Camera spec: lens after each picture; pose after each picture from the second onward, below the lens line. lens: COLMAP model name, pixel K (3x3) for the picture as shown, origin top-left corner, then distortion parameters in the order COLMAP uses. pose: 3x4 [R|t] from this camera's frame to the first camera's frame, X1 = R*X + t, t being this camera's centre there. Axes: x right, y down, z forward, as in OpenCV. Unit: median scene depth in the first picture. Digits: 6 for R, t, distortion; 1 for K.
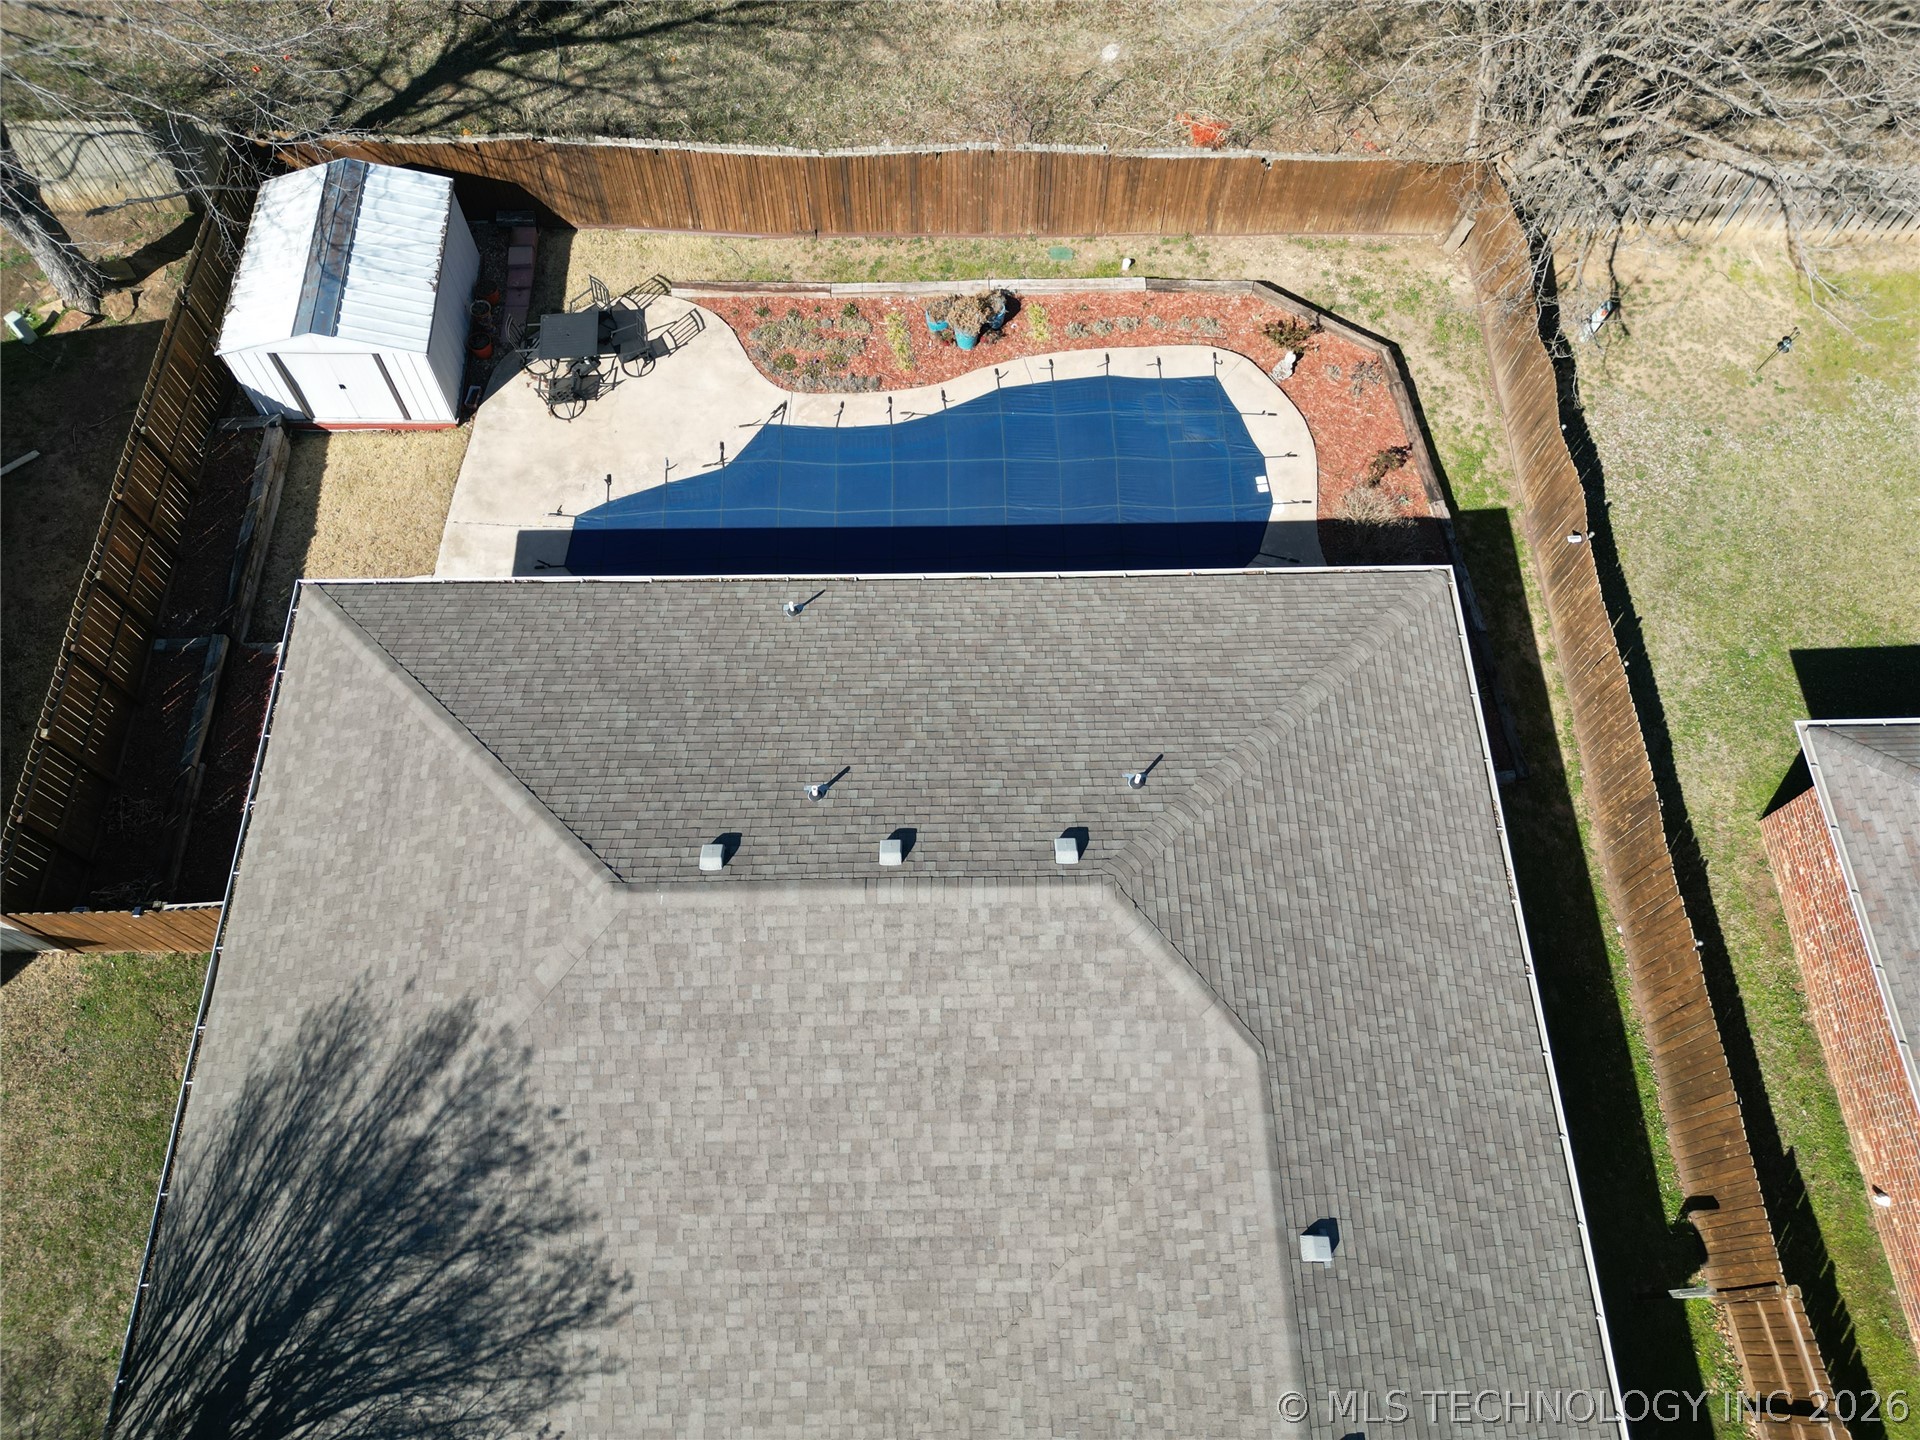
lens RADIAL K [[1346.5, 0, 960.0], [0, 1346.5, 720.0], [0, 0, 1]] dist [0.066517, -0.066958]
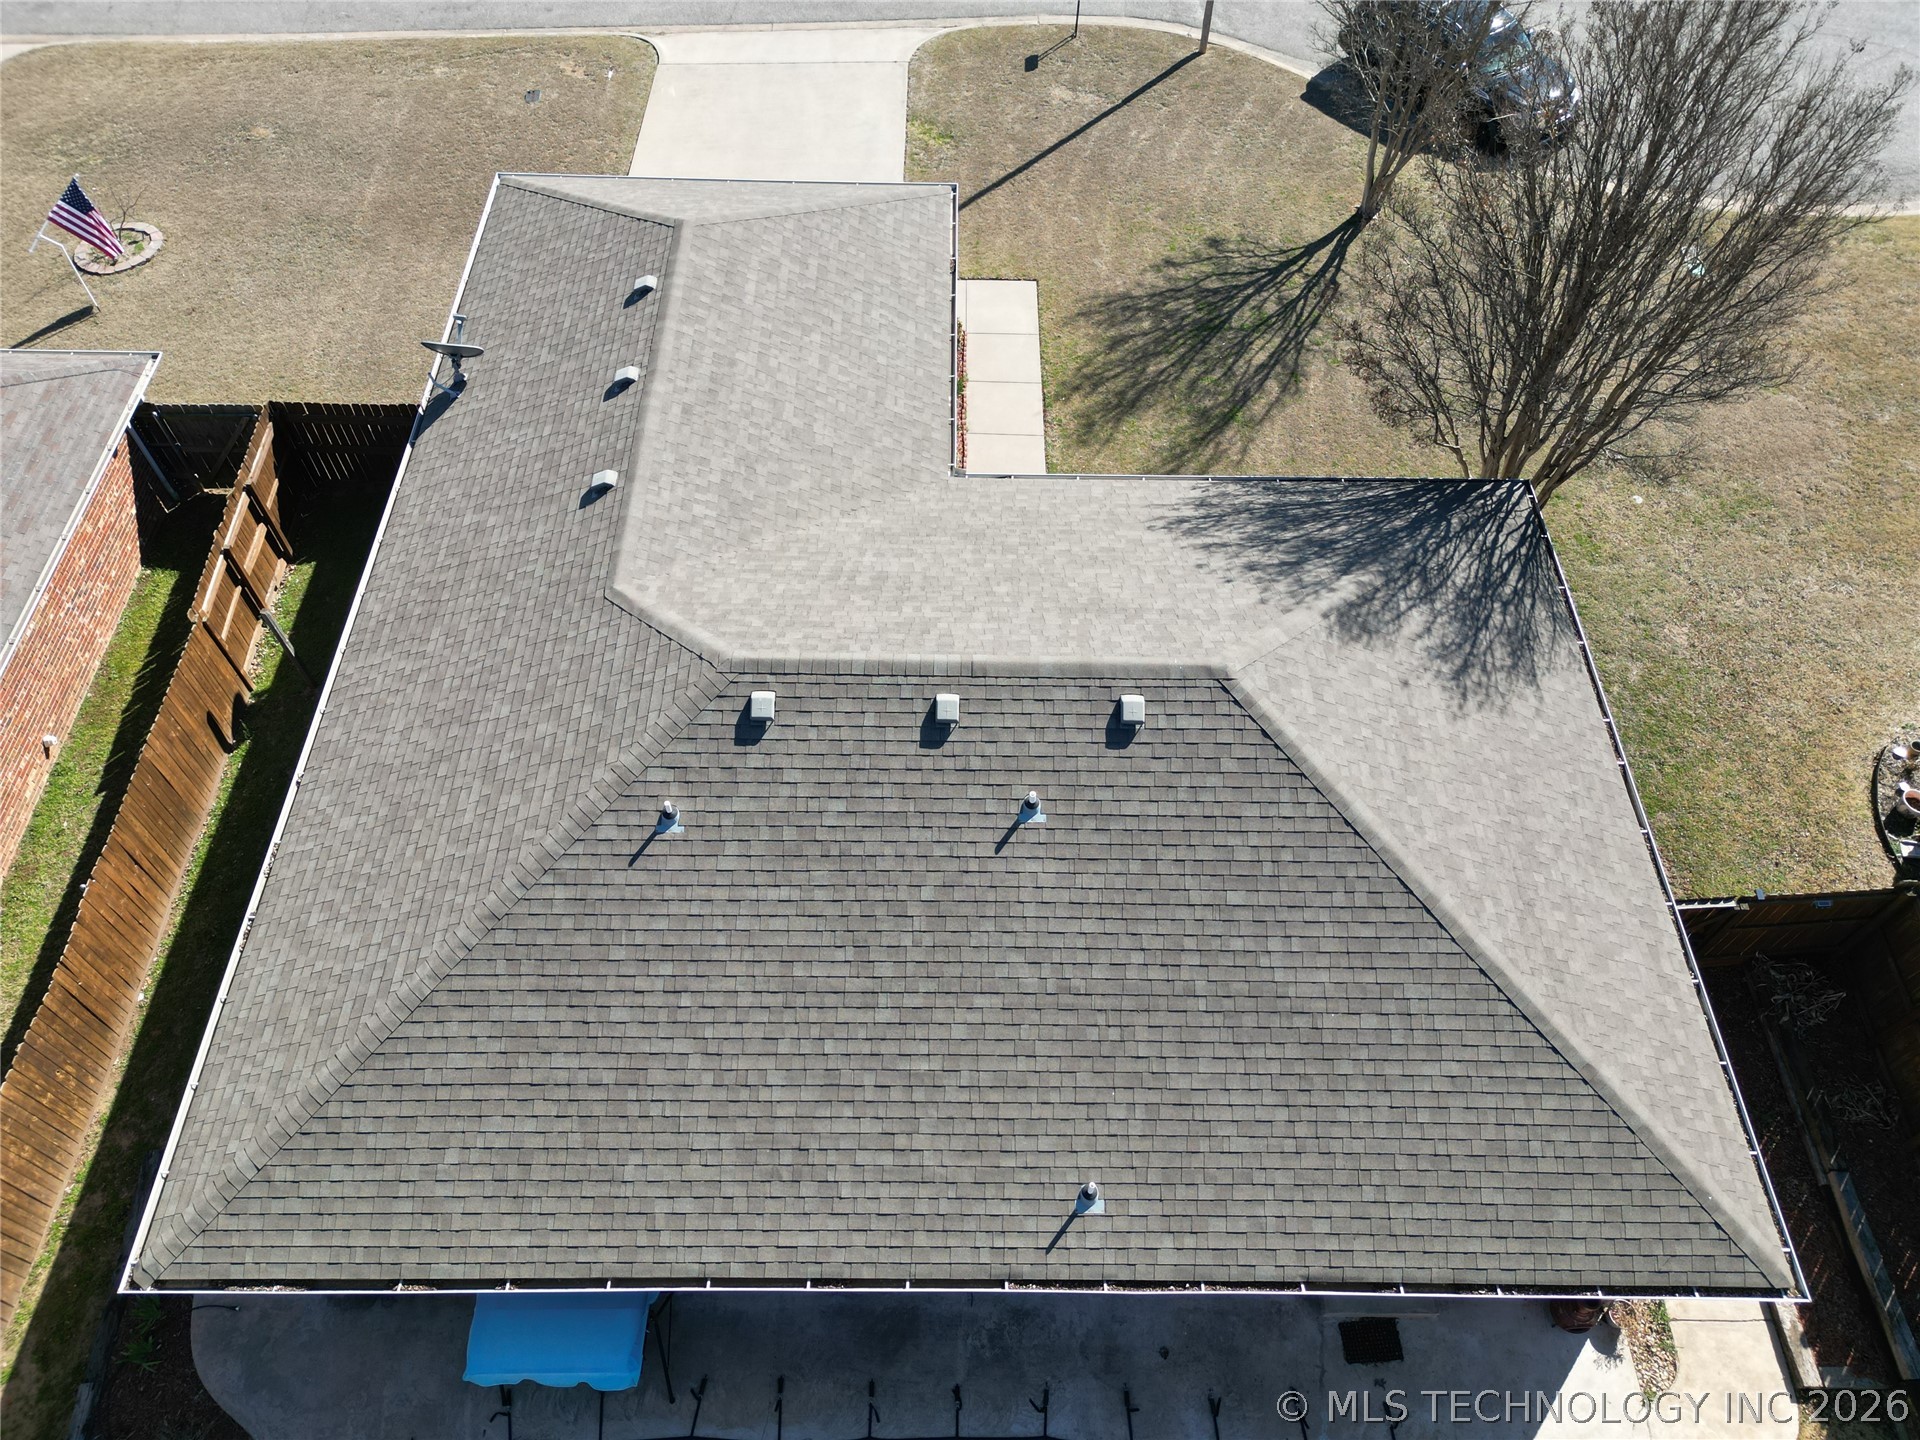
lens RADIAL K [[1341.9, 0, 960.0], [0, 1341.9, 720.0], [0, 0, 1]] dist [0.076504, -0.069410]
pose [[-0.999529, -0.028549, -0.011250, -0.040055], [0.004378, -0.495539, 0.868575, -0.585735], [-0.030372, 0.868117, 0.495430, 0.427374]]
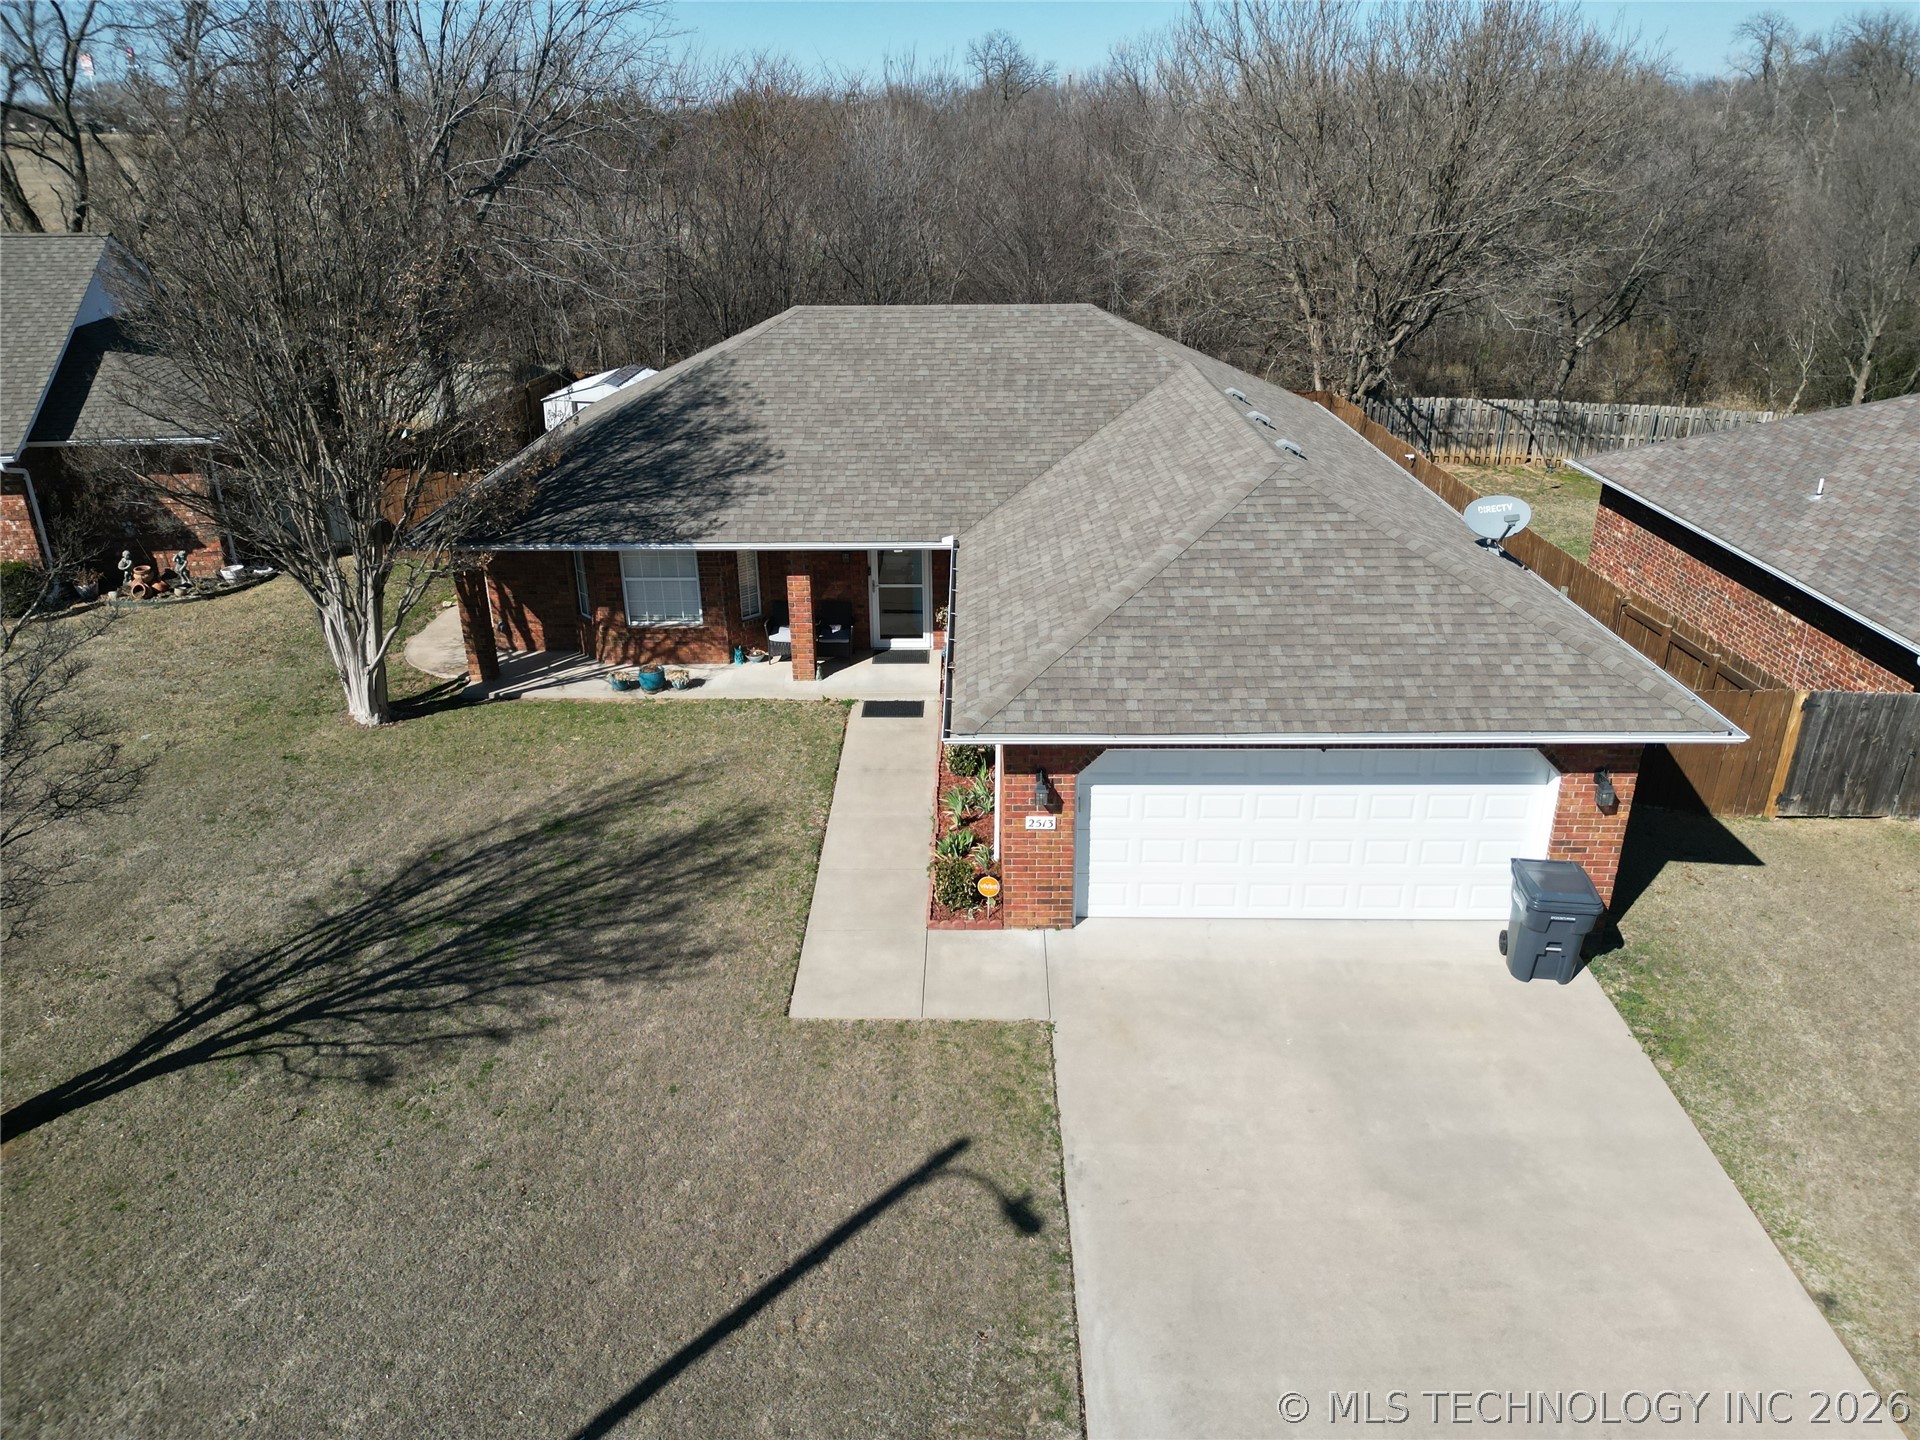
lens RADIAL K [[1346.5, 0, 960.0], [0, 1346.5, 720.0], [0, 0, 1]] dist [0.066517, -0.066958]
pose [[0.999654, 0.001046, -0.026294, -0.006846], [-0.018176, 0.750033, -0.661151, 1.259209], [0.019030, 0.661400, 0.749792, 0.065386]]
